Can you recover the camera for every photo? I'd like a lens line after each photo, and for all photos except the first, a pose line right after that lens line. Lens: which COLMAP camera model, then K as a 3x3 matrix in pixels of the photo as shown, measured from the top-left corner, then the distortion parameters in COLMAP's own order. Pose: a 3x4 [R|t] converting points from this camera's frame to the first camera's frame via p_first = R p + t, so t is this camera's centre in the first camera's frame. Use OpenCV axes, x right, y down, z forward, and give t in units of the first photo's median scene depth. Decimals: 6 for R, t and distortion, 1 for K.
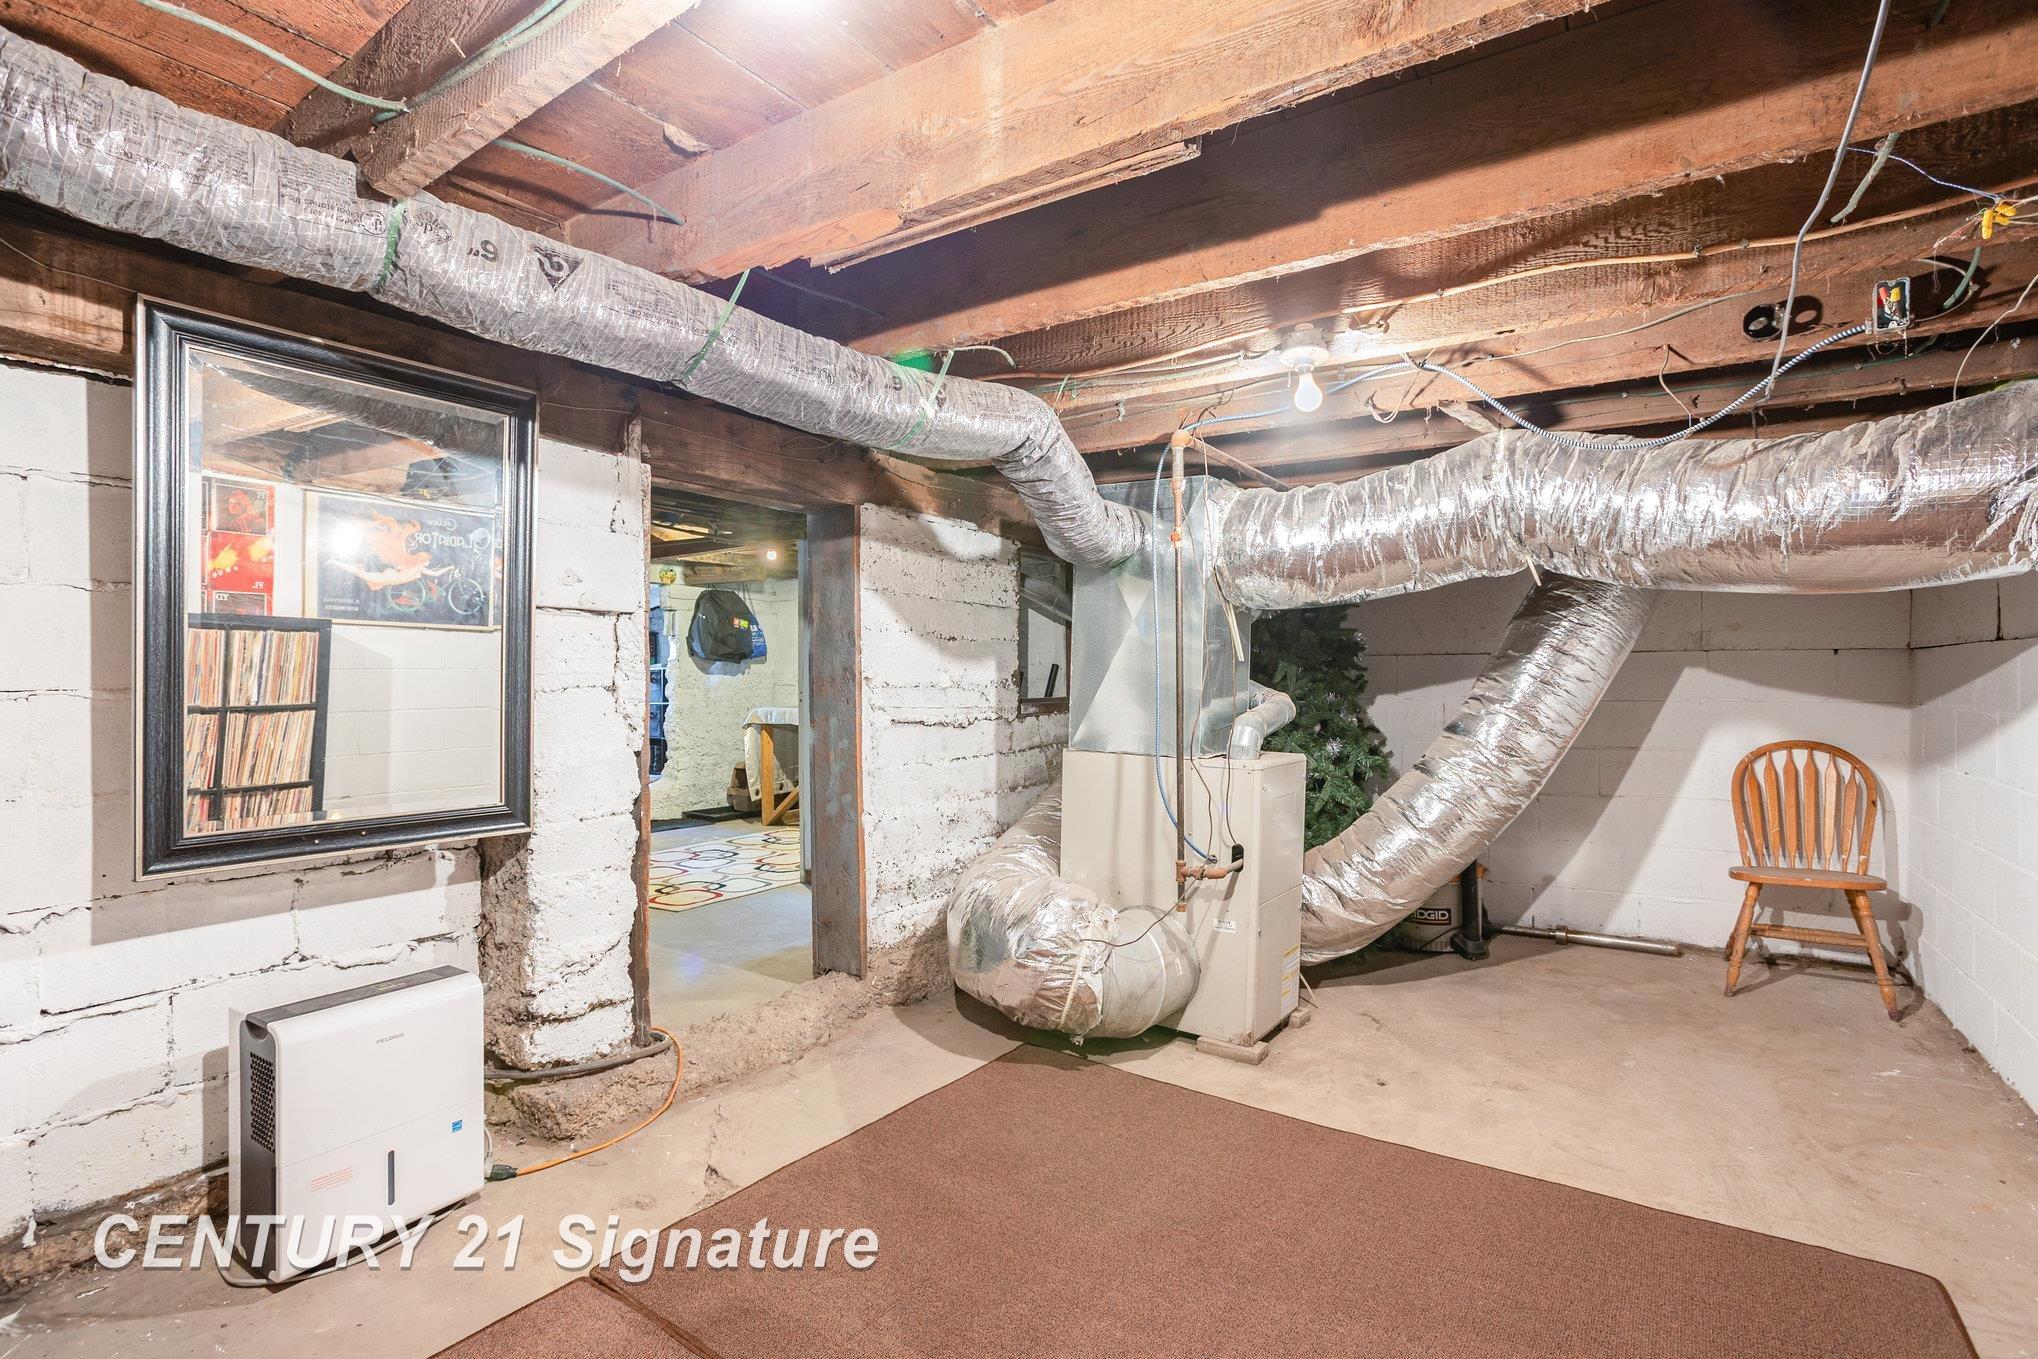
lens RADIAL K [[982.0, 0, 1006.9], [0, 982.0, 666.7], [0, 0, 1]] dist [-0.049606, 0.033034]
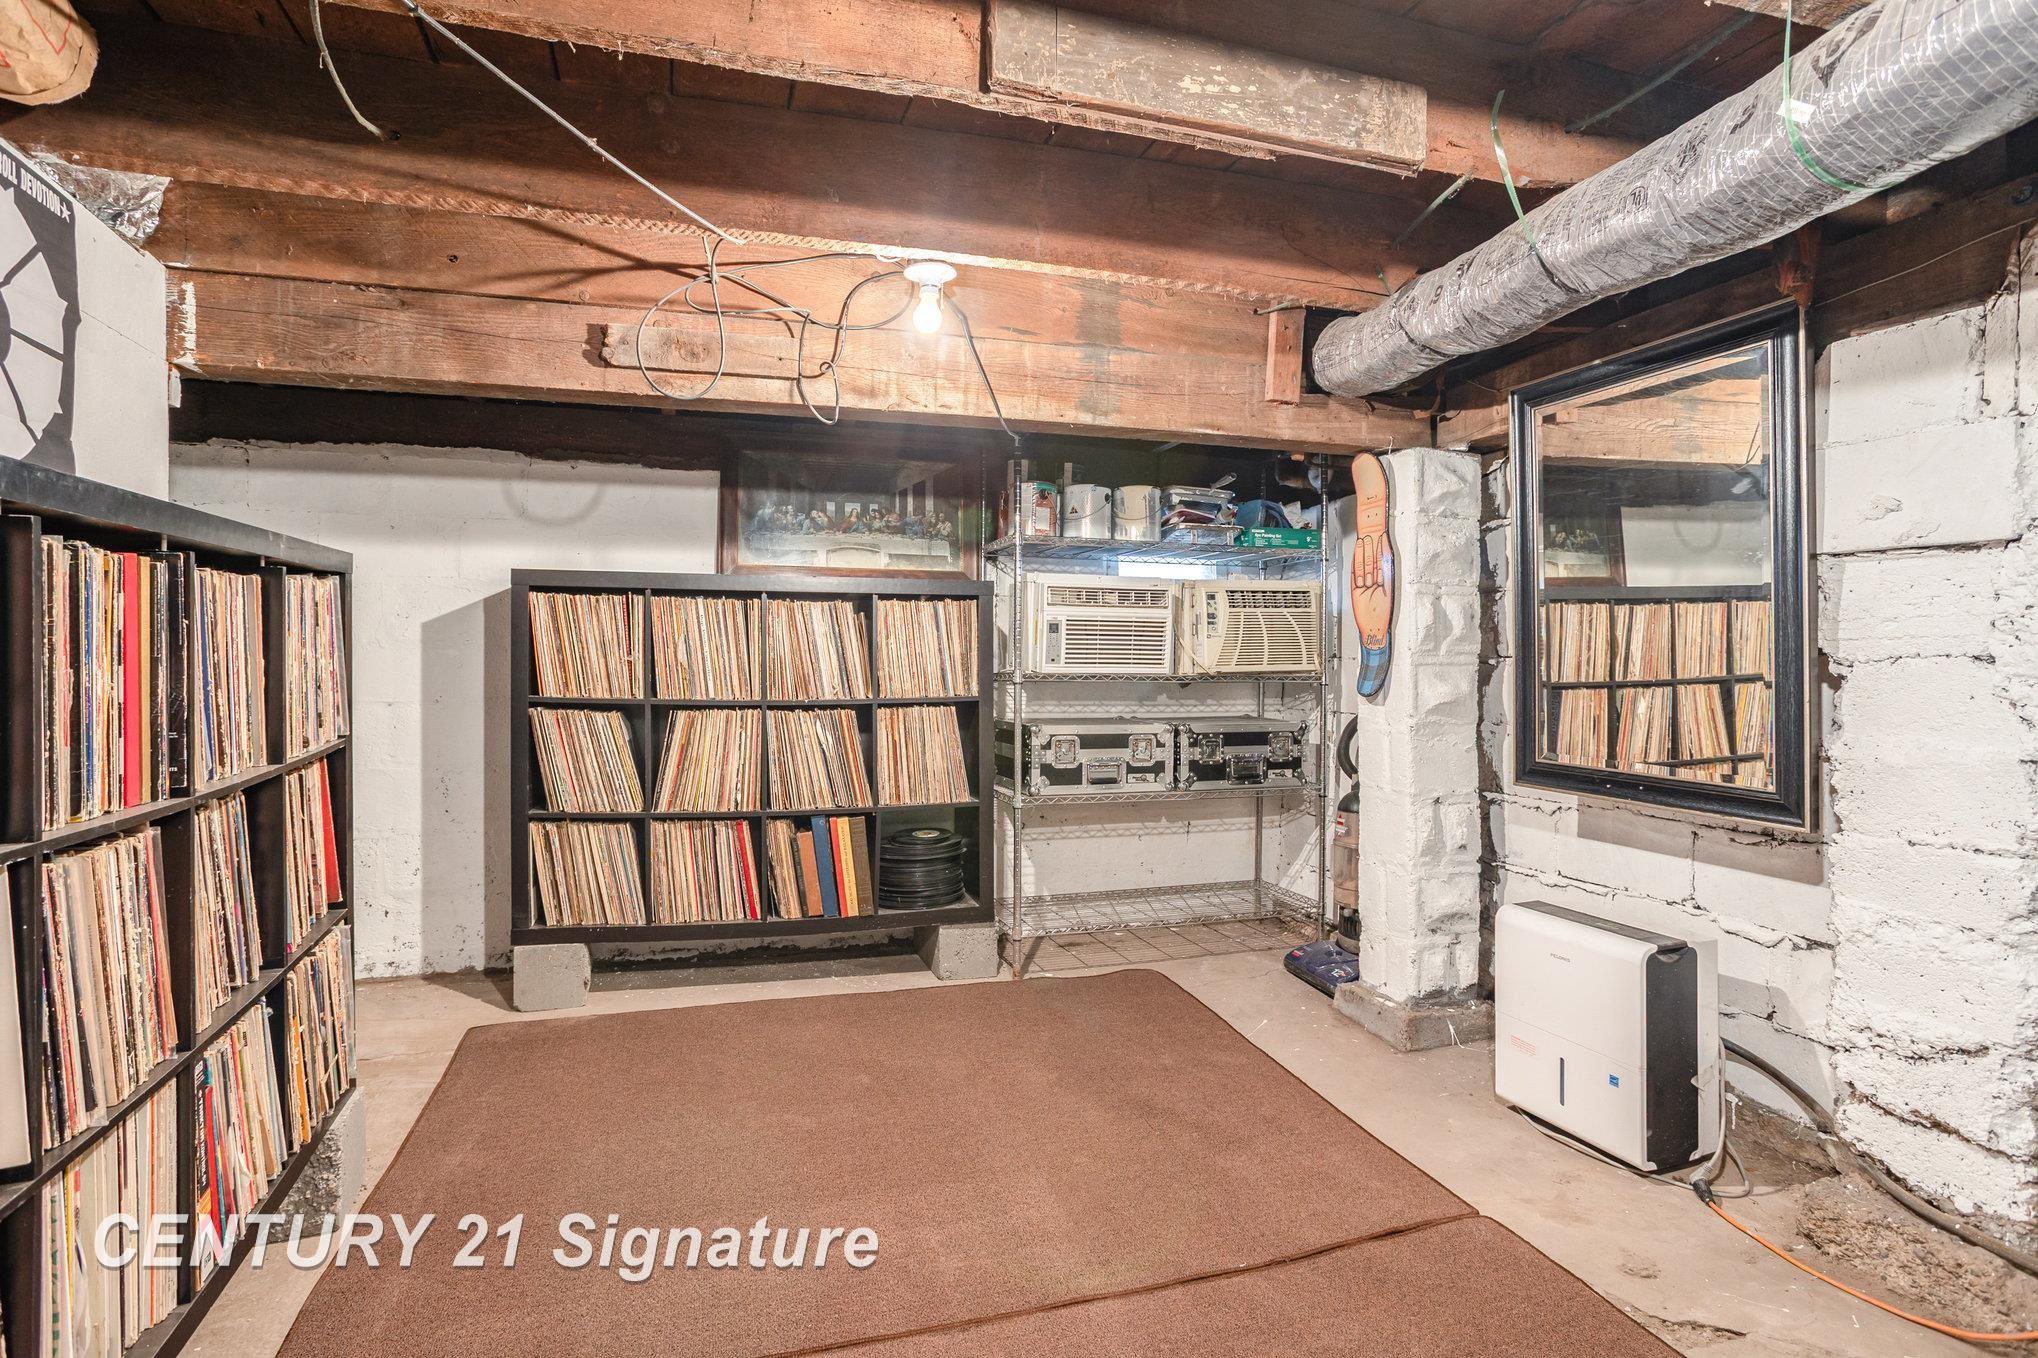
lens RADIAL K [[982.0, 0, 1006.9], [0, 982.0, 666.2], [0, 0, 1]] dist [-0.049606, 0.033034]
pose [[-0.610603, 0.001217, -0.791936, 0.569314], [-0.001163, 0.999996, 0.002434, 0.030524], [0.791936, 0.002408, -0.610600, 0.999823]]
